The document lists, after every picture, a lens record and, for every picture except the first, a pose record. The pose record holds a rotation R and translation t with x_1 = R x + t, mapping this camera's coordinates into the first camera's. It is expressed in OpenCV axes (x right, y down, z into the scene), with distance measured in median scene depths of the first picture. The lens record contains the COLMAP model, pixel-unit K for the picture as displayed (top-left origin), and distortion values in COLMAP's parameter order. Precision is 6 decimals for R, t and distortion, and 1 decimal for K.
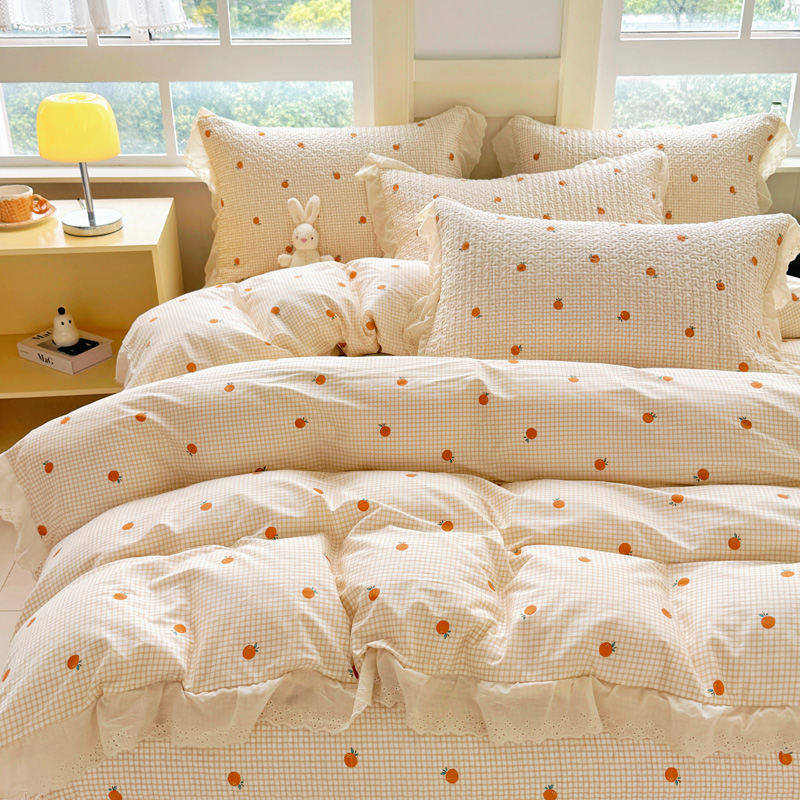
lens RADIAL K [[1047.2, 0, 405.2], [0, 1047.2, 400.6], [0, 0, 1]] dist [0.078848, 0.000000]
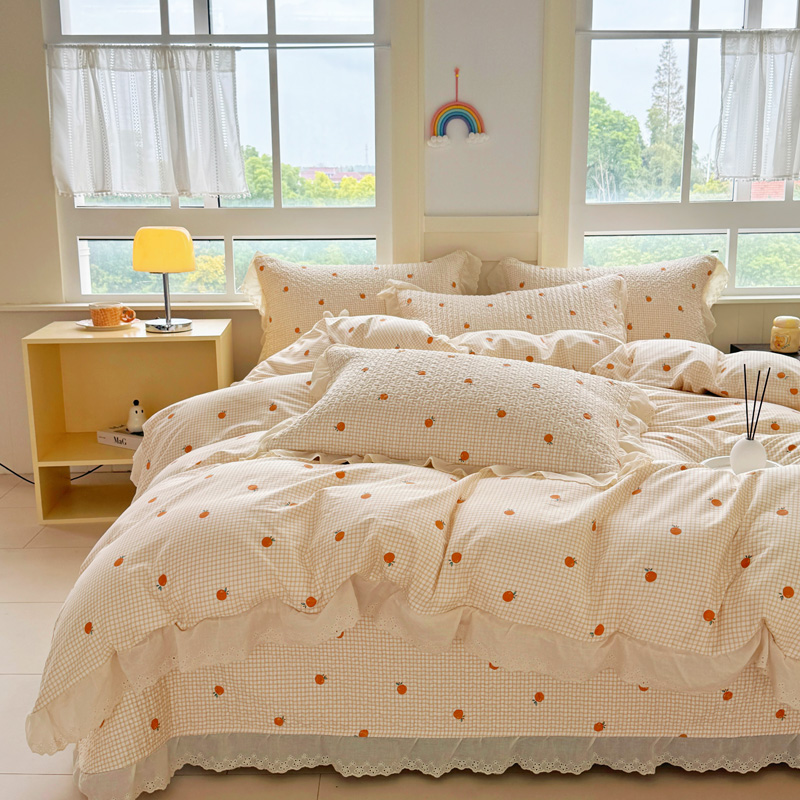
lens RADIAL K [[1047.2, 0, 399.5], [0, 1047.2, 399.5], [0, 0, 1]] dist [0.078848, 0.000000]
pose [[0.999747, 0.000504, -0.022486, 0.007234], [-0.006346, 0.965441, -0.260545, 0.226765], [0.021578, 0.260621, 0.965200, -0.171562]]
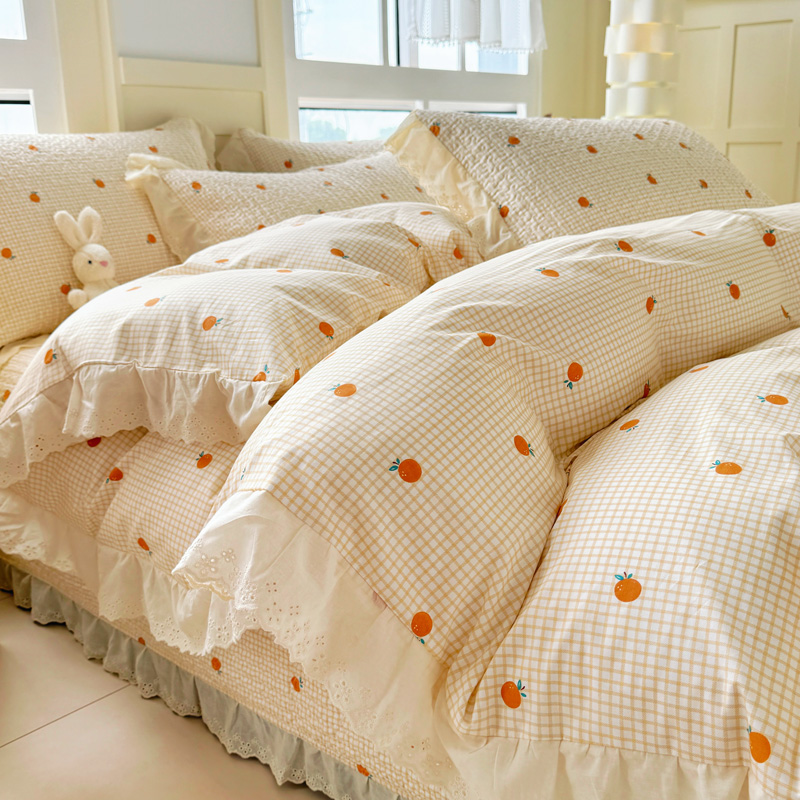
lens RADIAL K [[919.1, 0, 395.4], [0, 919.1, 399.1], [0, 0, 1]] dist [0.028612, 0.000000]
pose [[0.688158, -0.202895, 0.696614, -0.384797], [0.351816, 0.932995, -0.075802, 0.039746], [-0.634558, 0.297244, 0.713430, 0.458844]]
